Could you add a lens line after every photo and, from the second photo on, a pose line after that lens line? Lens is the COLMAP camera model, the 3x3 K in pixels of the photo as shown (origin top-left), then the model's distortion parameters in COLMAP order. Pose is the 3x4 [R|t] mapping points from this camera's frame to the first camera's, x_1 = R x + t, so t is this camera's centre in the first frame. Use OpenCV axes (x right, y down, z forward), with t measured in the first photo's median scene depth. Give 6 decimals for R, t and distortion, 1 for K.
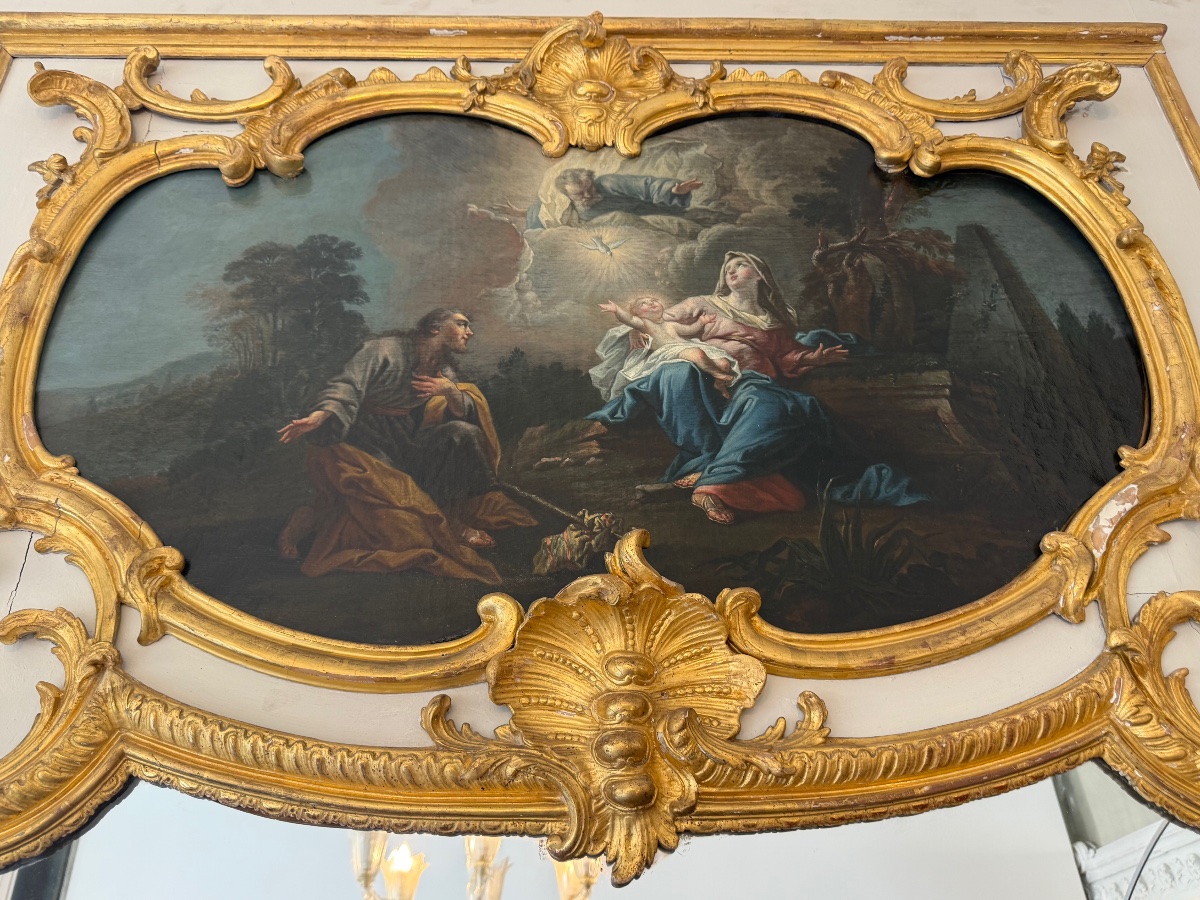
lens RADIAL K [[917.8, 0, 599.0], [0, 917.8, 456.2], [0, 0, 1]] dist [0.125073, -0.242188]
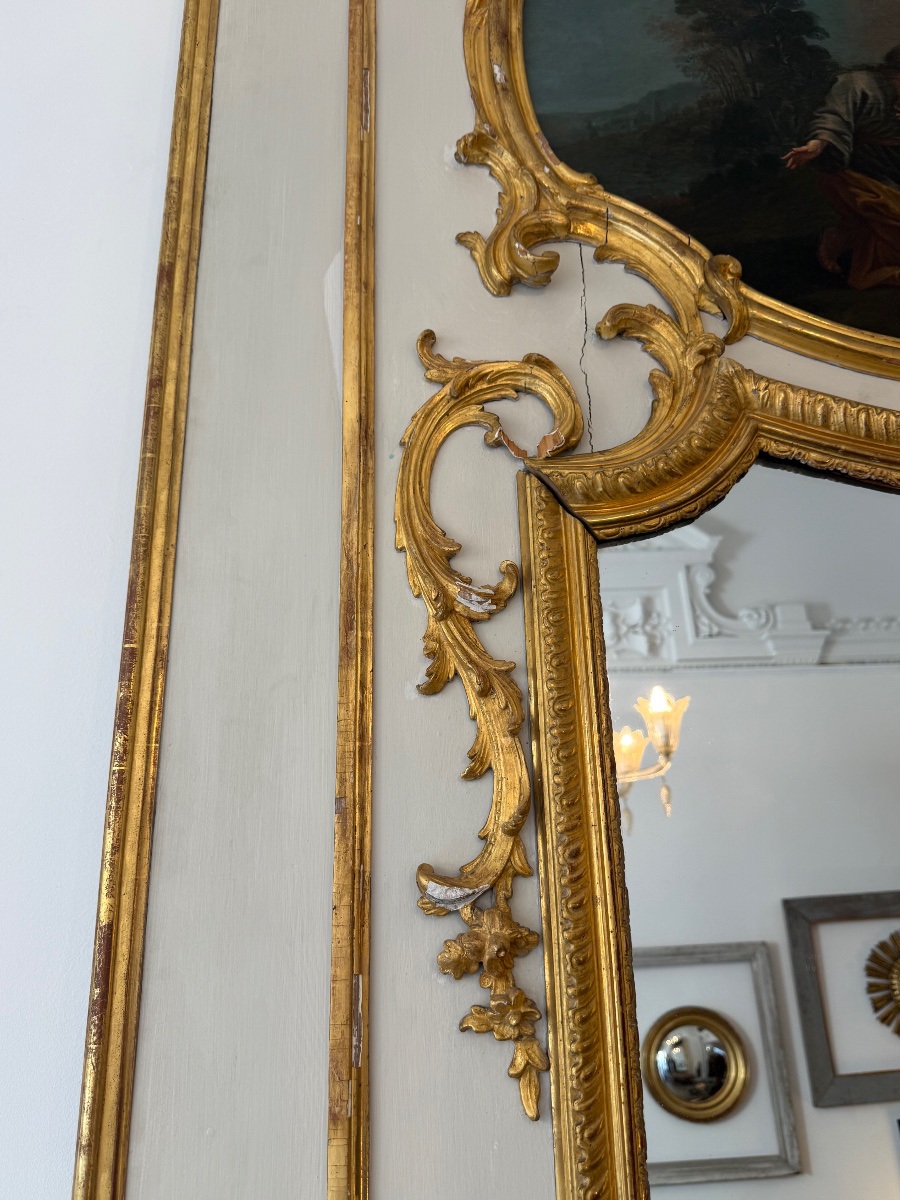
lens RADIAL K [[937.3, 0, 450.0], [0, 937.3, 600.0], [0, 0, 1]] dist [0.008006, -0.040580]
pose [[0.999961, 0.005085, 0.007243, -0.667763], [-0.006303, 0.983720, 0.179595, 0.247051], [-0.006211, -0.179633, 0.983714, -0.062981]]
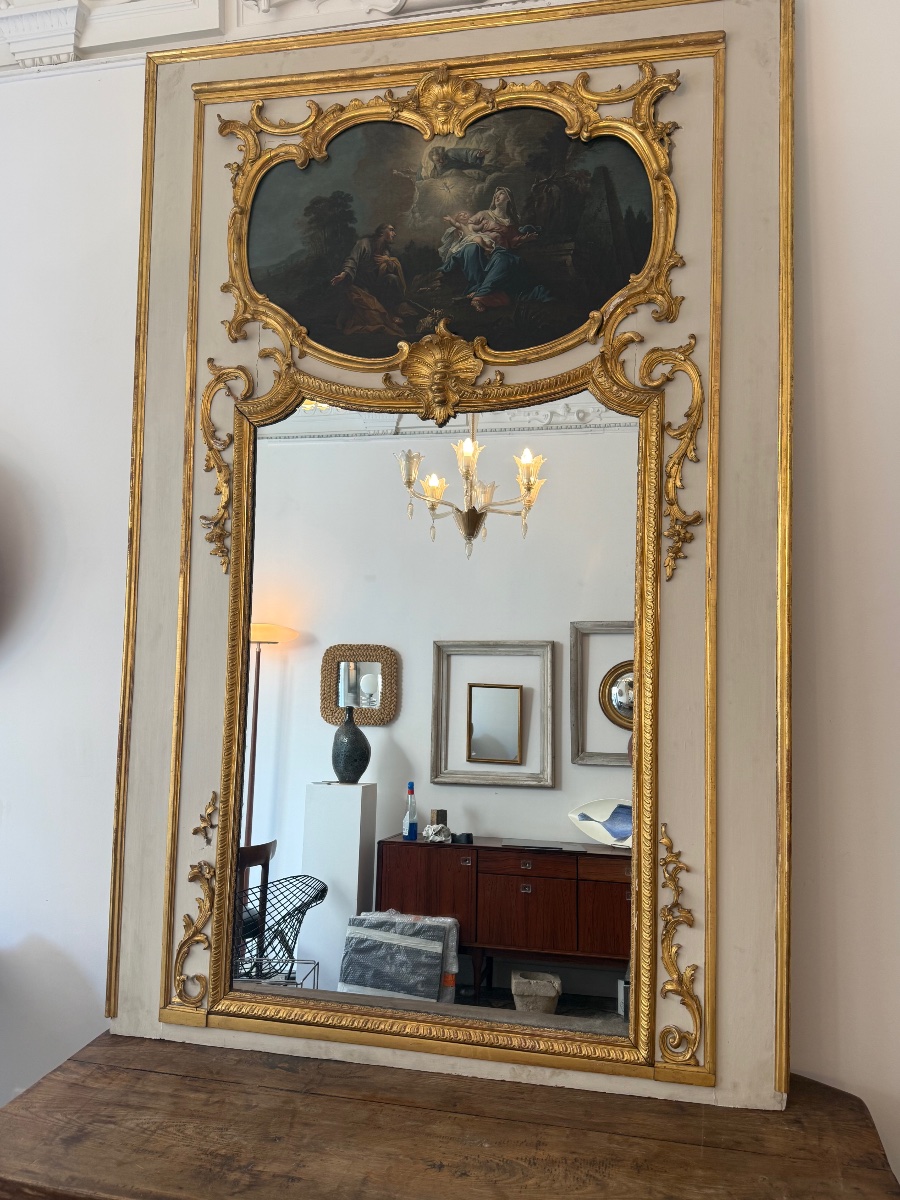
lens RADIAL K [[972.4, 0, 450.0], [0, 972.4, 600.0], [0, 0, 1]] dist [0.170596, -0.437831]
pose [[0.969518, 0.038183, -0.242026, 0.734241], [0.073155, 0.897619, 0.434659, -0.412207], [0.233844, -0.439115, 0.867465, -1.854760]]
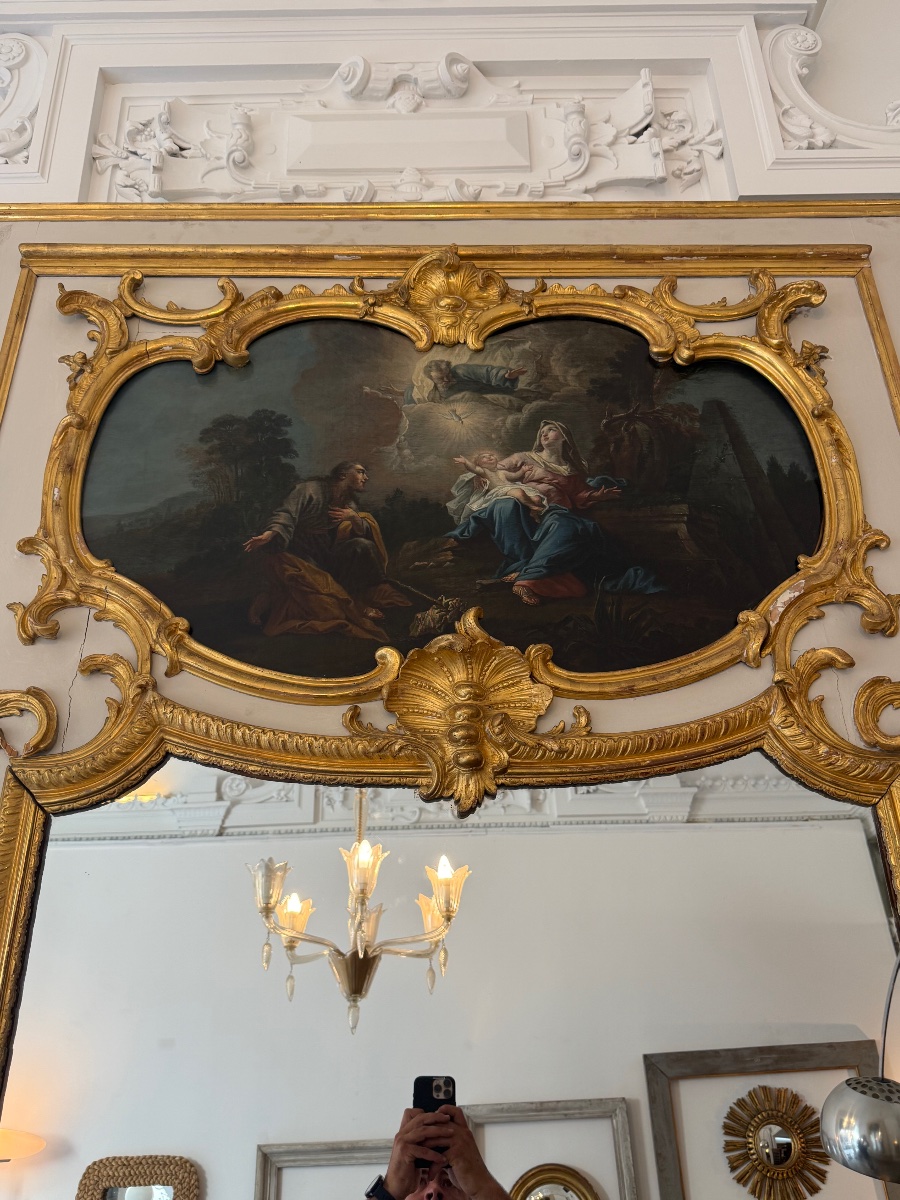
lens RADIAL K [[902.6, 0, 446.8], [0, 902.6, 602.8], [0, 0, 1]] dist [0.112448, -0.155876]
pose [[0.999806, 0.003188, -0.019415, 0.018956], [-0.002437, 0.999252, 0.038587, 0.010365], [0.019524, -0.038532, 0.999067, -0.466457]]
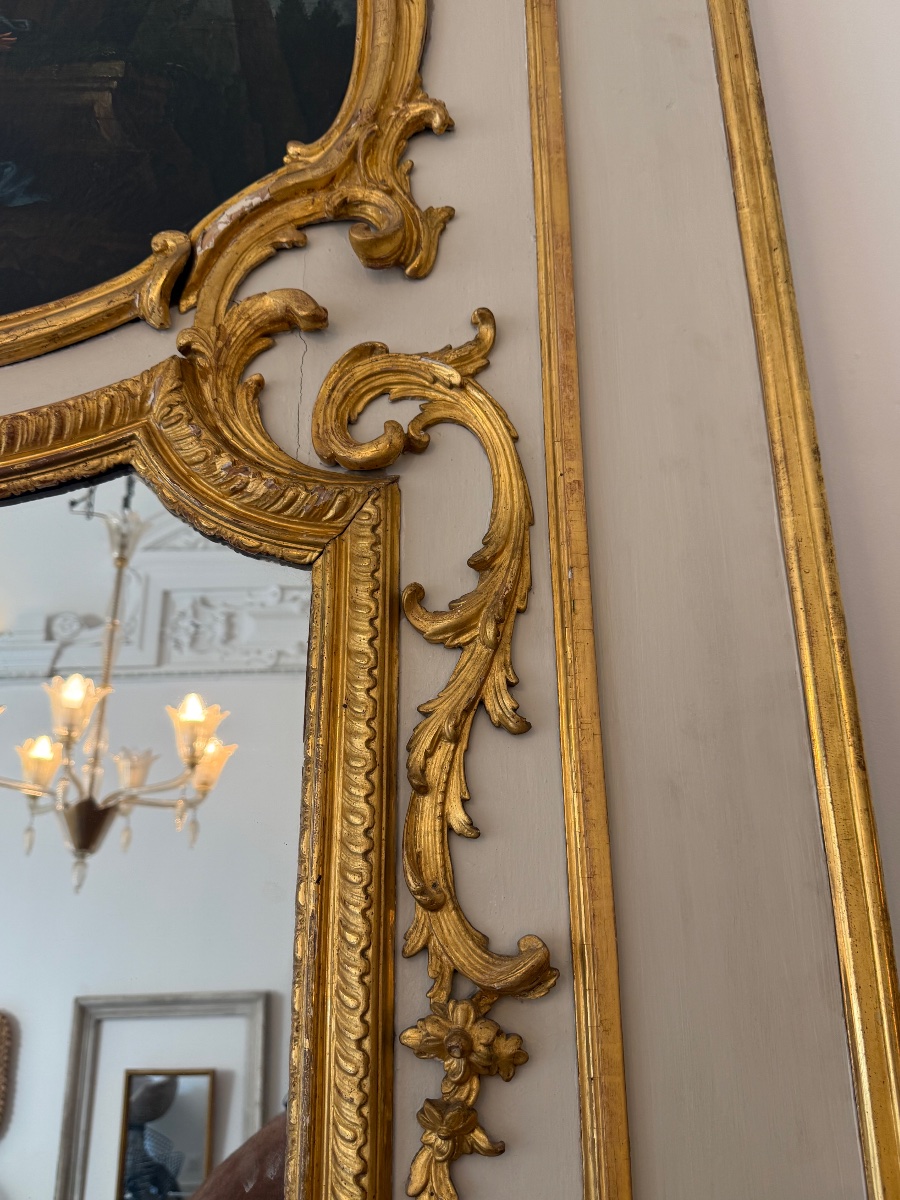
lens RADIAL K [[906.0, 0, 444.2], [0, 906.0, 599.2], [0, 0, 1]] dist [0.080257, -0.121402]
pose [[0.999813, 0.011023, -0.015879, 0.679261], [-0.007854, 0.982262, 0.187348, 0.226716], [0.017662, -0.187188, 0.982165, 0.102115]]
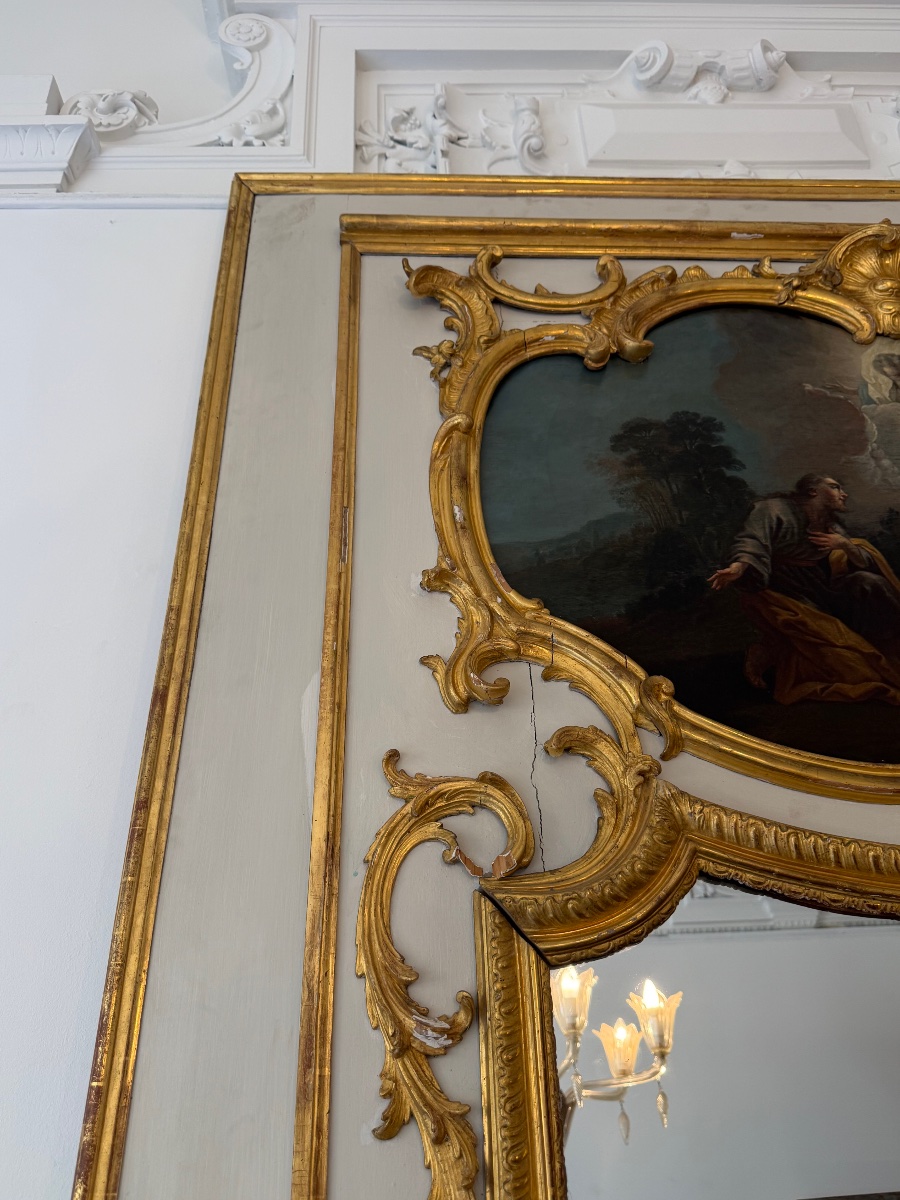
lens RADIAL K [[917.8, 0, 440.3], [0, 917.8, 602.2], [0, 0, 1]] dist [0.125073, -0.242188]
pose [[0.999986, 0.005263, 0.000243, -0.635829], [-0.005242, 0.998484, -0.054800, 0.060614], [-0.000531, 0.054798, 0.998497, -0.119089]]
